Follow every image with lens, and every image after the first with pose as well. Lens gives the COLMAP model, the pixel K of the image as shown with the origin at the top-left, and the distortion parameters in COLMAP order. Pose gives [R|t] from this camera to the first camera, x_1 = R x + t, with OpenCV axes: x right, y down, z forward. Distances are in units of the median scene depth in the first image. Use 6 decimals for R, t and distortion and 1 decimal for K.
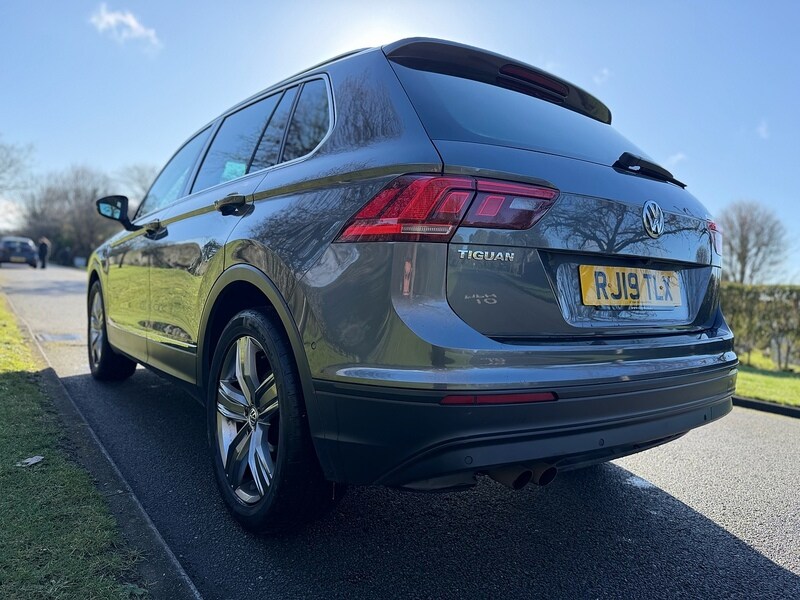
lens RADIAL K [[559.8, 0, 398.2], [0, 559.8, 300.1], [0, 0, 1]] dist [0.001008, -0.001651]
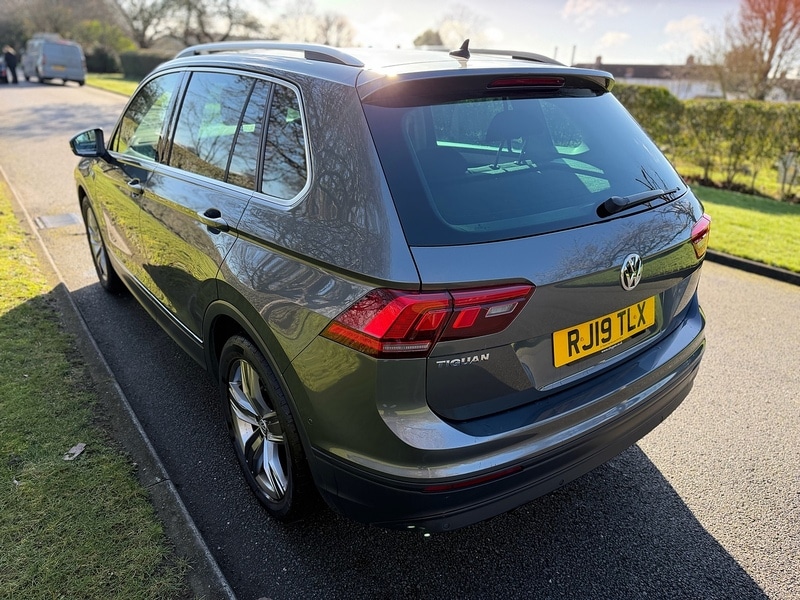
lens RADIAL K [[559.8, 0, 398.2], [0, 559.8, 300.1], [0, 0, 1]] dist [0.001008, -0.001651]
pose [[0.999427, -0.032065, -0.010859, 0.039108], [0.033842, 0.937993, 0.344998, -0.456609], [-0.000877, -0.345168, 0.938541, 0.022324]]
